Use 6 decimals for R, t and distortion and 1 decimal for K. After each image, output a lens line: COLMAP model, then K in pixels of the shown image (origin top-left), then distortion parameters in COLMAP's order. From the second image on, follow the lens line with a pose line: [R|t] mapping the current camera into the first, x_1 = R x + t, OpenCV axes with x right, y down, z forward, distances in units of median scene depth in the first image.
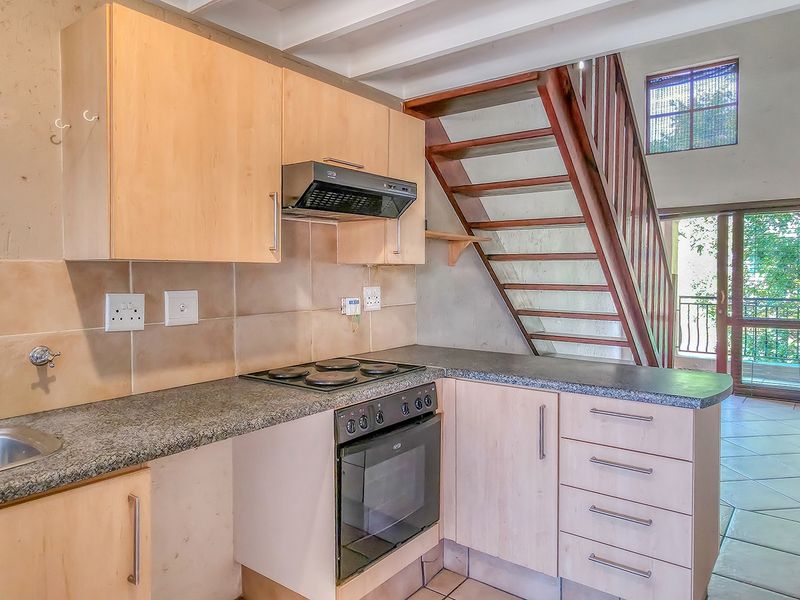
lens RADIAL K [[542.3, 0, 414.3], [0, 542.3, 284.5], [0, 0, 1]] dist [0.001437, 0.001237]
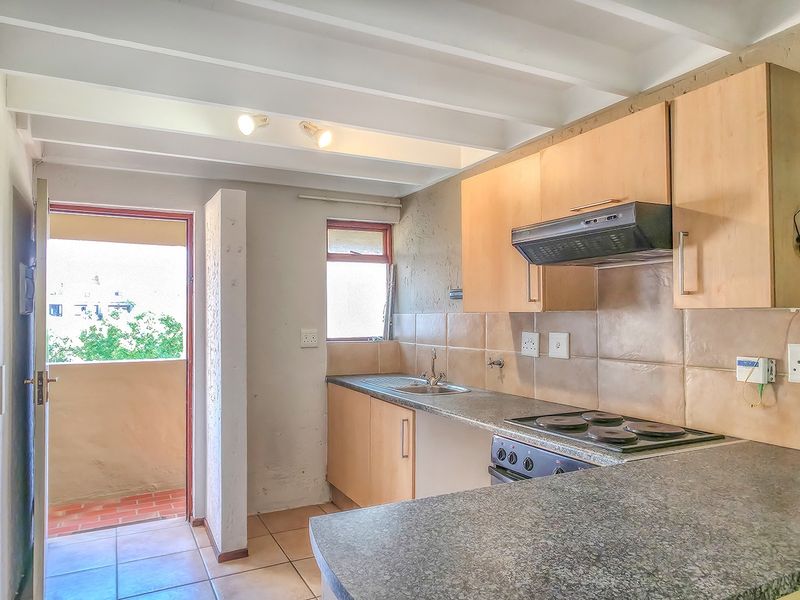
lens RADIAL K [[542.3, 0, 396.0], [0, 542.3, 301.0], [0, 0, 1]] dist [0.001437, 0.001237]
pose [[-0.442571, -0.028110, -0.896293, 1.028032], [-0.023405, 0.999530, -0.019791, -0.033480], [0.896428, 0.012219, -0.443021, 1.311487]]
